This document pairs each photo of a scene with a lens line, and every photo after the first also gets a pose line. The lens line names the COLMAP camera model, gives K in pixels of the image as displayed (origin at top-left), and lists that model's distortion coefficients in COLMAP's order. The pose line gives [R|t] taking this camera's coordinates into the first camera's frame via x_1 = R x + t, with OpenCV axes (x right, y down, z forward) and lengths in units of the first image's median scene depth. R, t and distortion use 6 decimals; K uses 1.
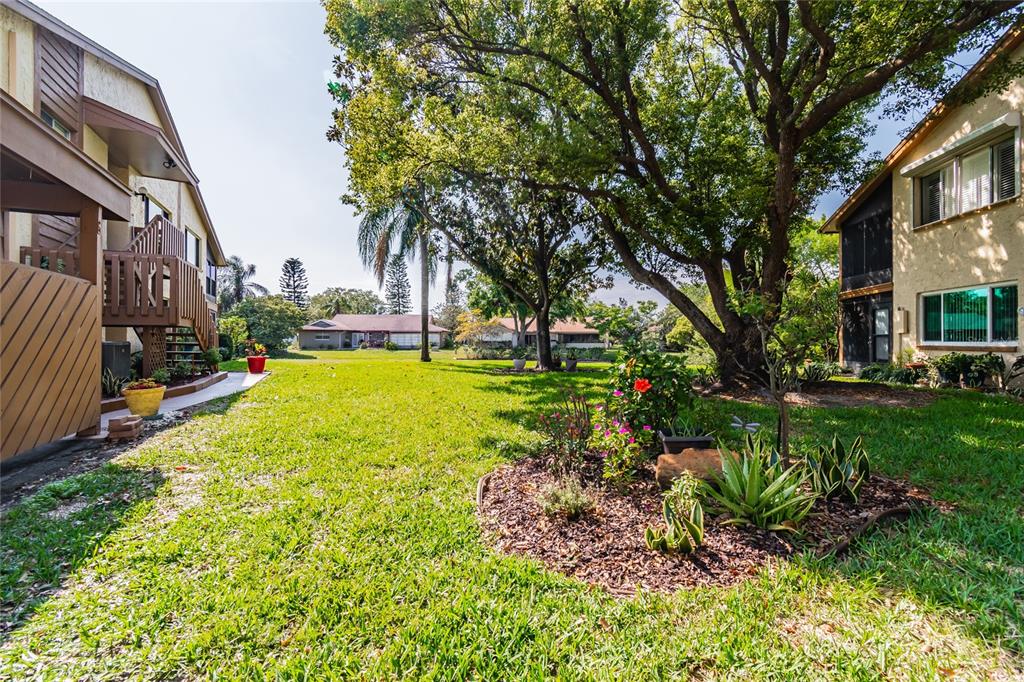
lens RADIAL K [[445.1, 0, 512.0], [0, 445.1, 341.0], [0, 0, 1]] dist [0.013055, -0.000486]
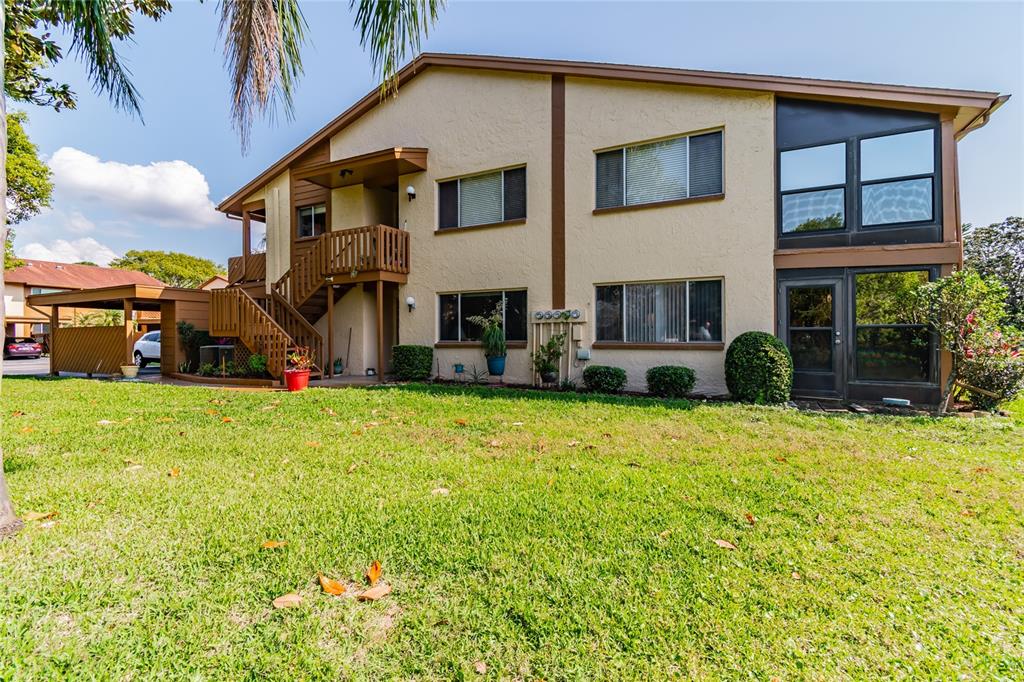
lens RADIAL K [[445.1, 0, 512.0], [0, 445.1, 341.0], [0, 0, 1]] dist [0.013055, -0.000486]
pose [[-0.748310, 0.005752, -0.663324, -0.062761], [-0.000103, 0.999961, 0.008787, -0.004026], [0.663349, 0.006644, -0.748281, 0.334640]]
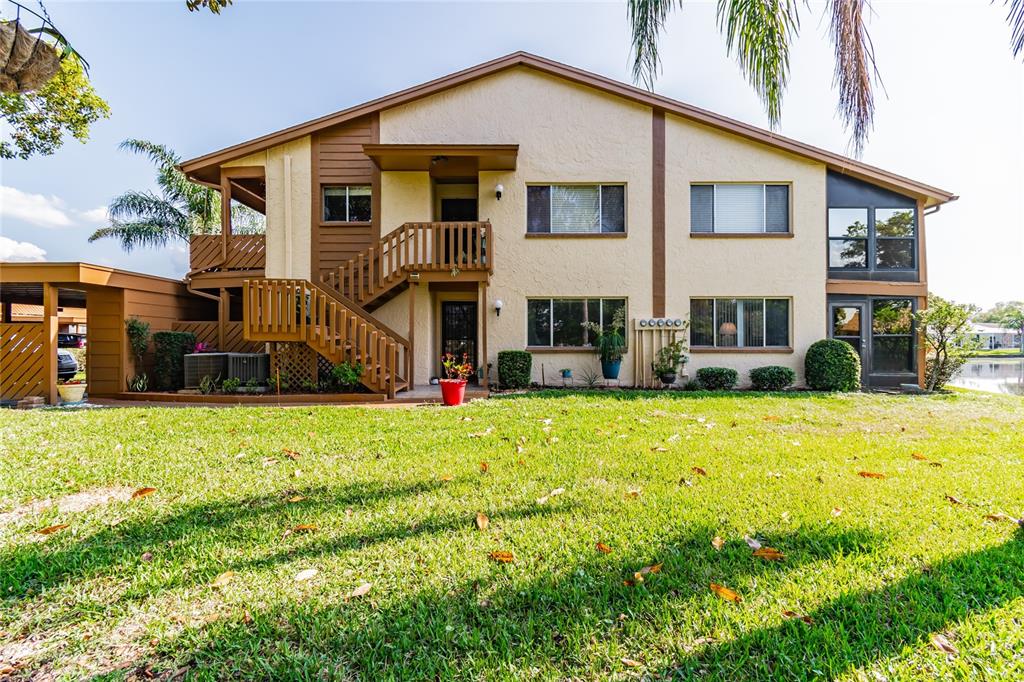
lens RADIAL K [[445.1, 0, 512.0], [0, 445.1, 341.0], [0, 0, 1]] dist [0.013055, -0.000486]
pose [[-0.390289, -0.000101, -0.920692, 0.001176], [-0.002946, 0.999995, 0.001139, -0.004656], [0.920688, 0.003157, -0.390288, 0.248745]]
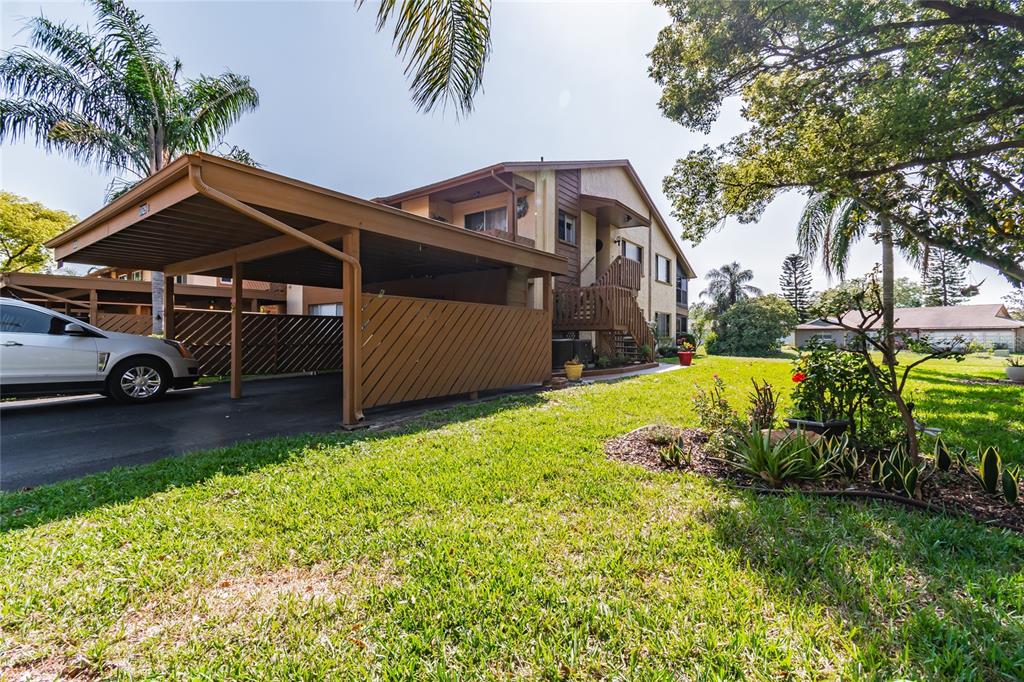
lens RADIAL K [[445.1, 0, 512.0], [0, 445.1, 341.0], [0, 0, 1]] dist [0.013055, -0.000486]
pose [[0.507733, 0.003820, -0.861506, 0.049037], [-0.003376, 0.999991, 0.002444, 0.000147], [0.861508, 0.001667, 0.507741, -0.008656]]
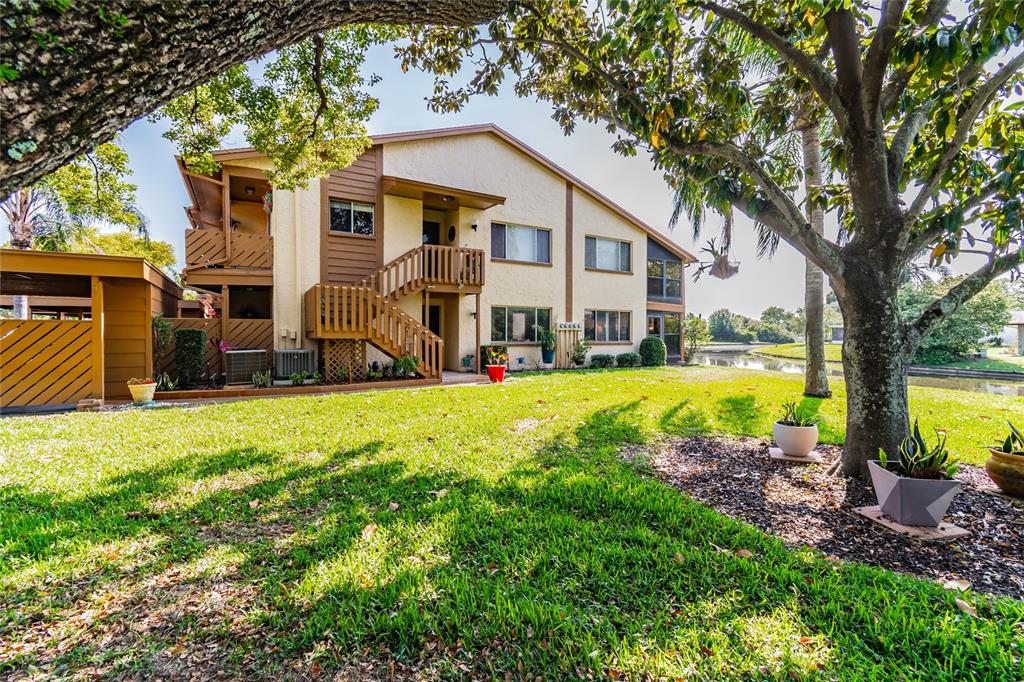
lens RADIAL K [[445.1, 0, 512.0], [0, 445.1, 341.0], [0, 0, 1]] dist [0.013055, -0.000486]
pose [[0.137684, 0.014586, -0.990369, 0.069924], [-0.005875, 0.999886, 0.013909, -0.005977], [0.990459, 0.003903, 0.137754, 0.168392]]
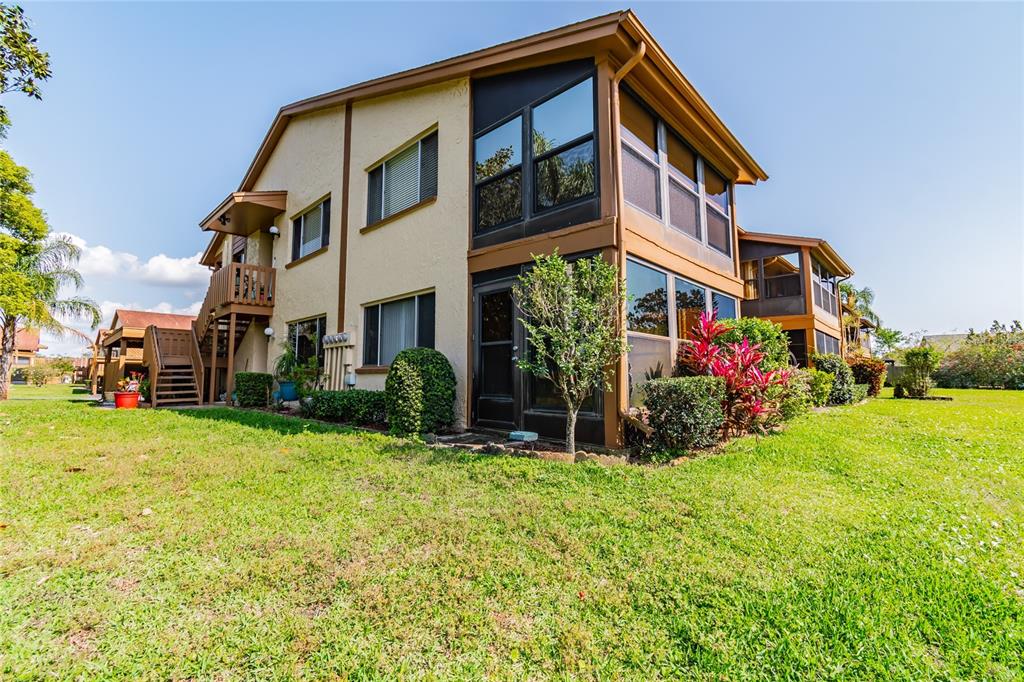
lens RADIAL K [[445.1, 0, 512.0], [0, 445.1, 341.0], [0, 0, 1]] dist [0.013055, -0.000486]
pose [[-0.916766, -0.036237, -0.397777, -0.166128], [-0.001876, 0.996256, -0.086434, 0.001393], [0.399419, -0.078494, -0.913402, 0.385509]]
